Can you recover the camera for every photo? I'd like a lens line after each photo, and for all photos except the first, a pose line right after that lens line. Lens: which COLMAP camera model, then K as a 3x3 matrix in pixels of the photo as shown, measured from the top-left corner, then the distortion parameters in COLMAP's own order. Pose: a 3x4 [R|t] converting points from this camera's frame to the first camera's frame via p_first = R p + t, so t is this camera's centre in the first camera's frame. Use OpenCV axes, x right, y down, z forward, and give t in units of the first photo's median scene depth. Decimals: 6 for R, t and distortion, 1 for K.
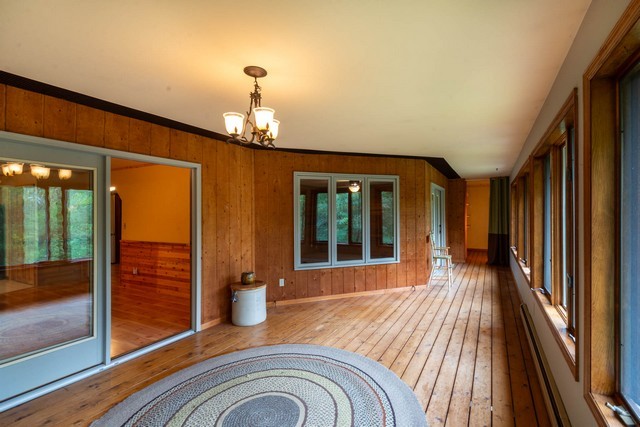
lens RADIAL K [[315.1, 0, 321.4], [0, 315.1, 213.9], [0, 0, 1]] dist [0.001738, -0.000320]
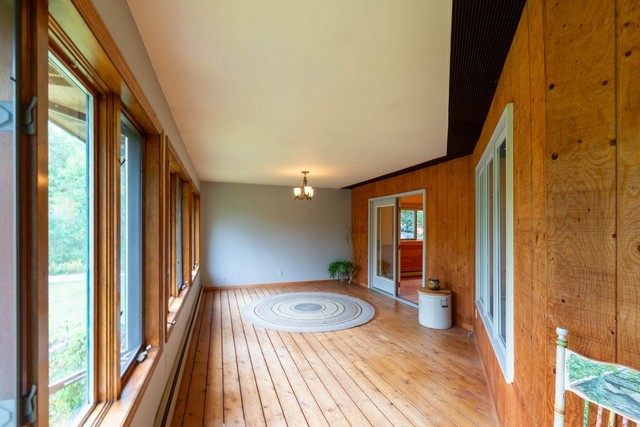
lens RADIAL K [[283.5, 0, 334.9], [0, 283.5, 226.1], [0, 0, 1]] dist [0.000395, 0.000298]
pose [[-0.633055, 0.003514, -0.774099, 0.851627], [0.000510, 0.999991, 0.004122, -0.003089], [0.774107, 0.002215, -0.633051, 1.554706]]
